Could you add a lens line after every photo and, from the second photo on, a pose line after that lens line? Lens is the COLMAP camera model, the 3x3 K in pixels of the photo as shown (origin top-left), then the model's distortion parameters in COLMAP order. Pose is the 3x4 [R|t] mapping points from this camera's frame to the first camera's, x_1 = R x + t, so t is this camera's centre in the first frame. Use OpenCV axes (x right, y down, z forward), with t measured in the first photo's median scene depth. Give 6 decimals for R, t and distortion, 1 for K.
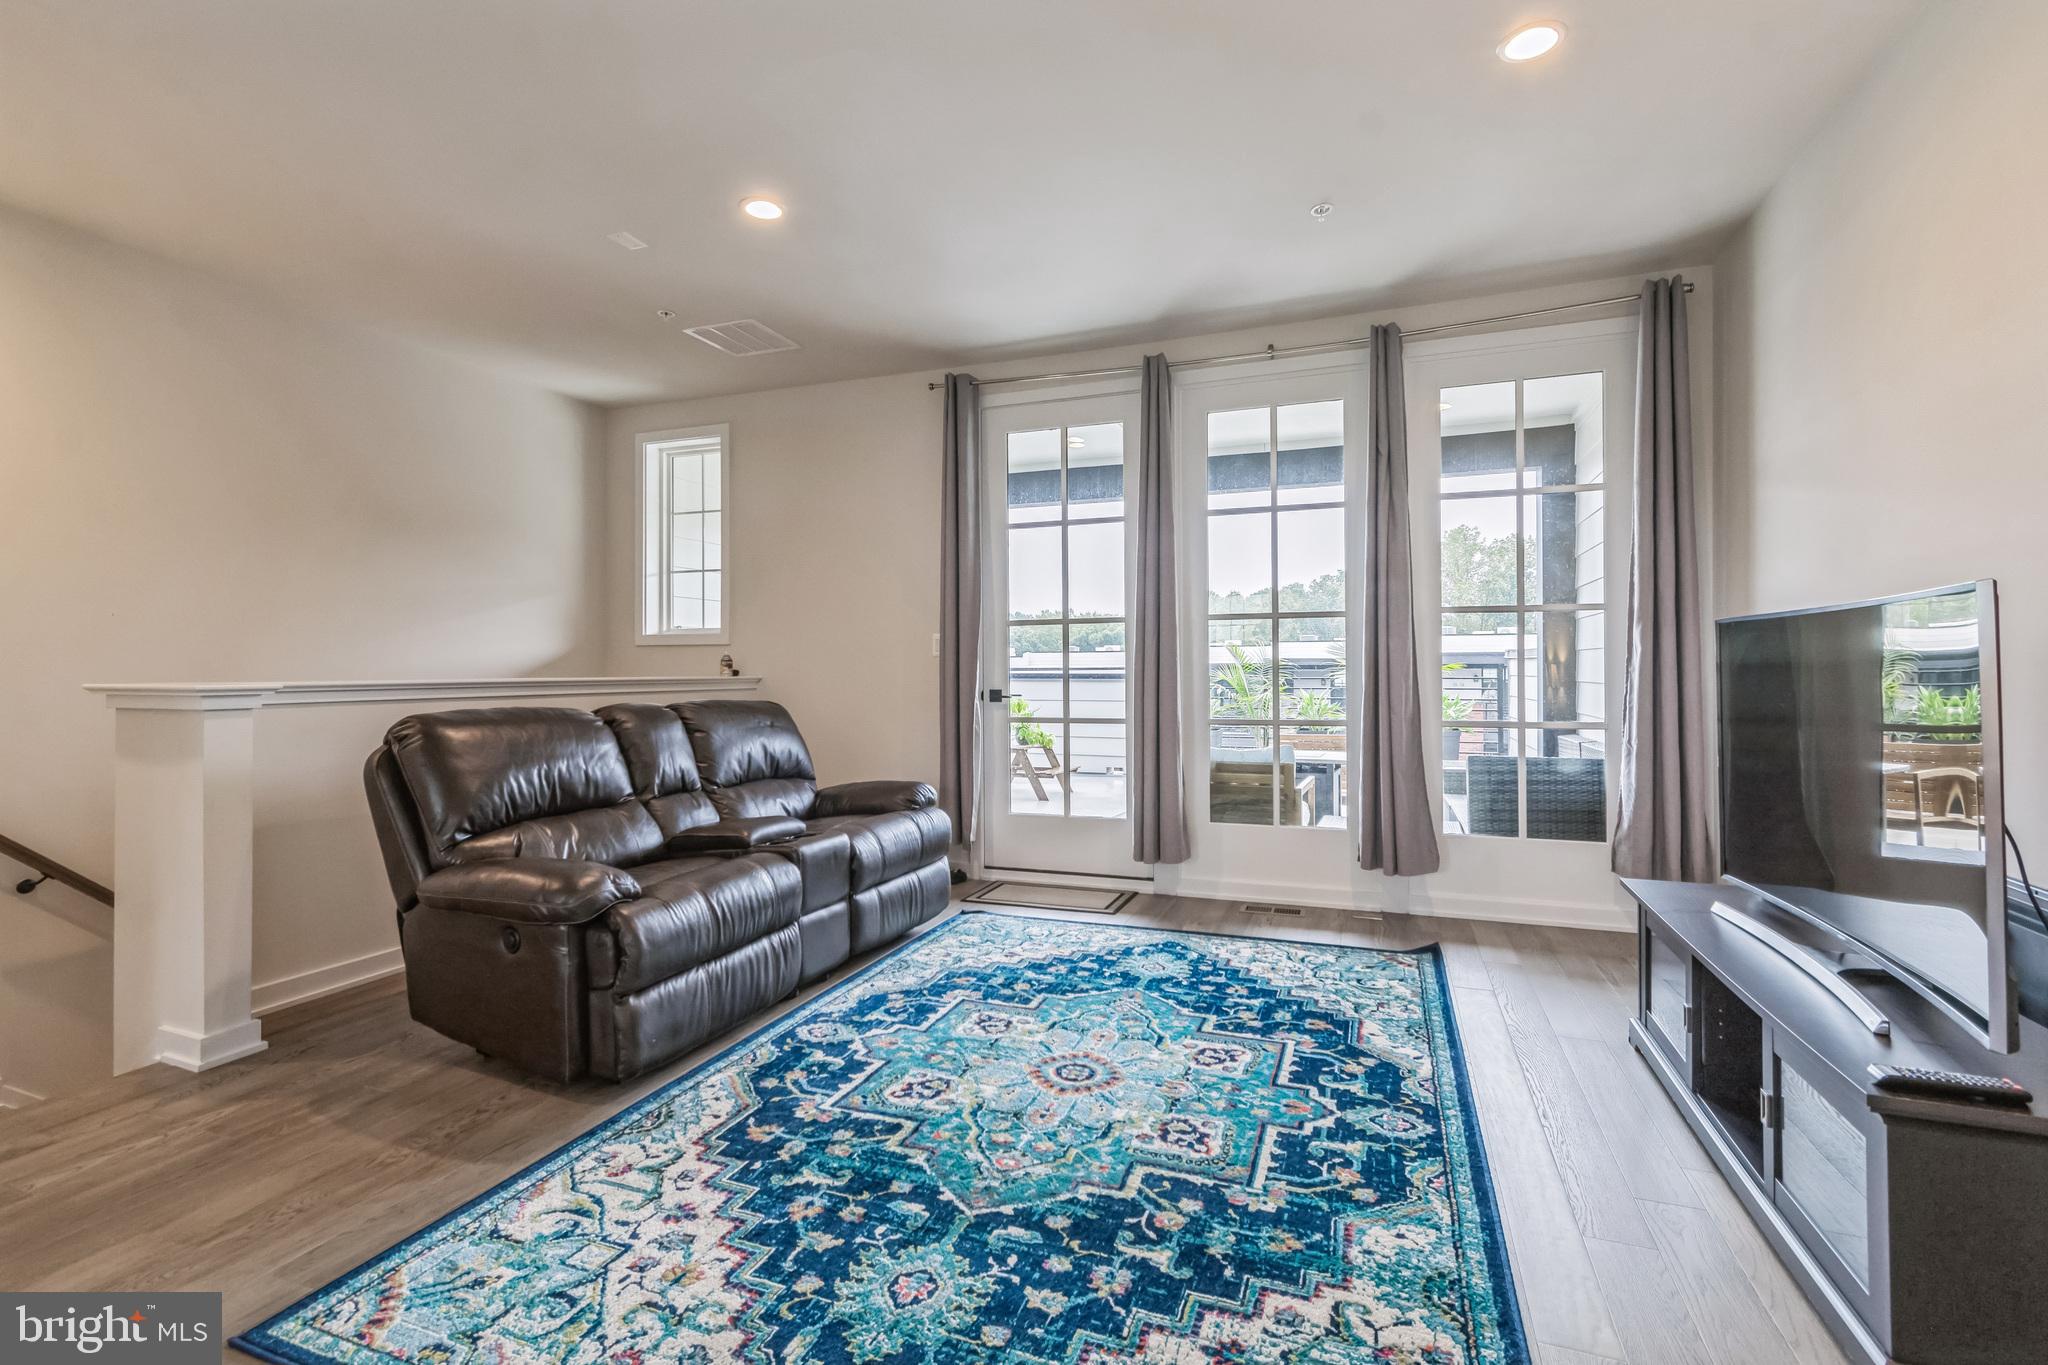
lens RADIAL K [[900.9, 0, 1024.0], [0, 900.9, 682.5], [0, 0, 1]] dist [-0.000122, 0.000023]
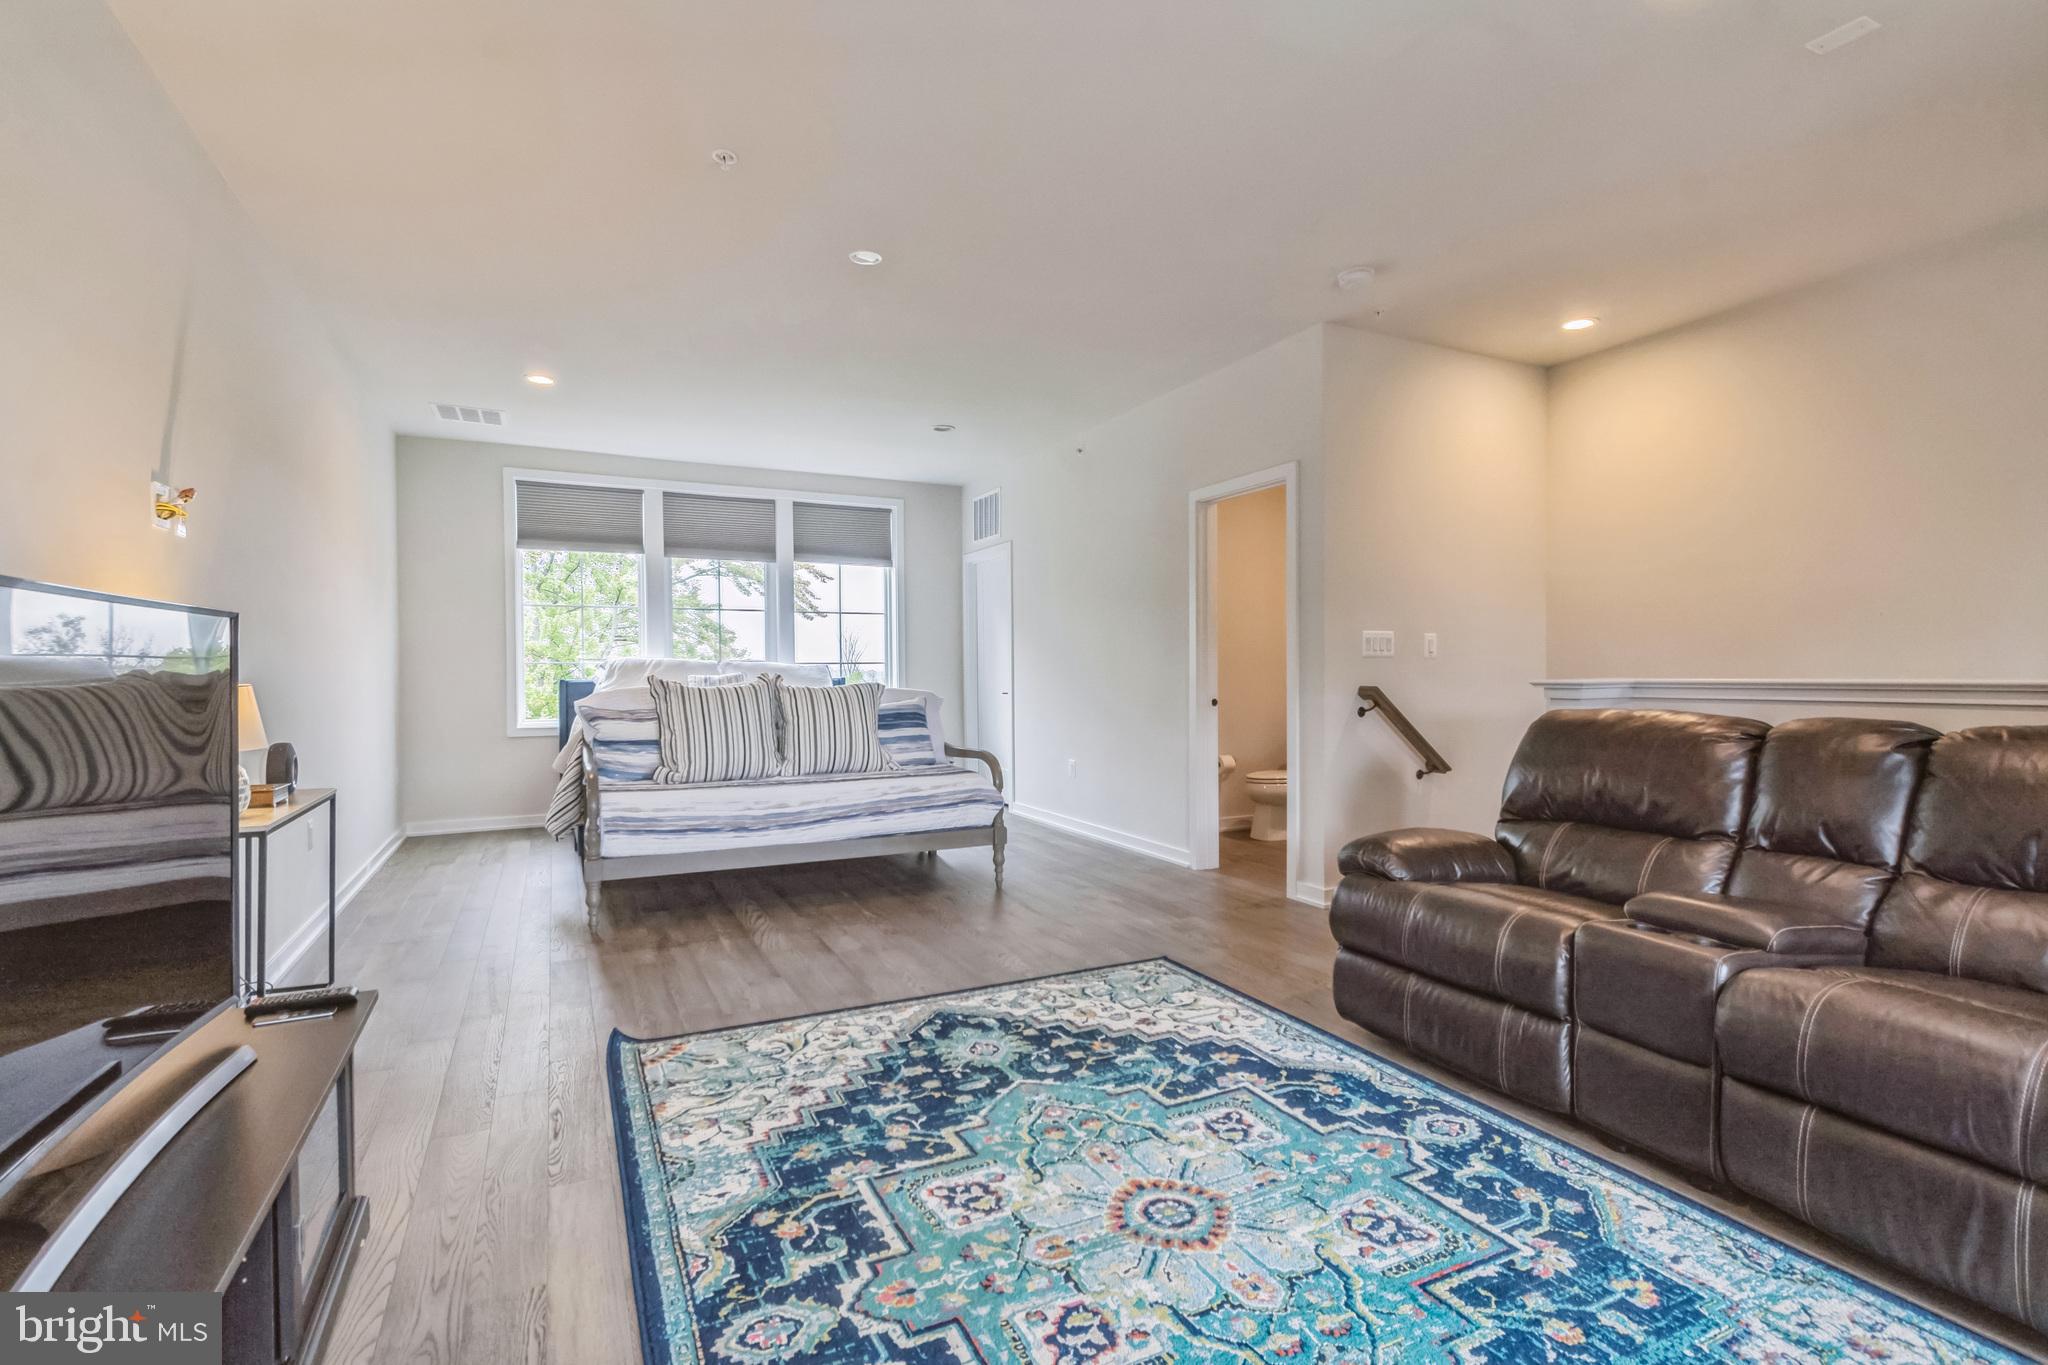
lens RADIAL K [[900.9, 0, 1024.0], [0, 900.9, 682.5], [0, 0, 1]] dist [-0.000122, 0.000023]
pose [[-0.656019, 0.017891, -0.754532, 0.873750], [-0.003034, 0.999648, 0.026341, -0.036595], [0.754738, 0.019569, -0.655734, 1.747152]]
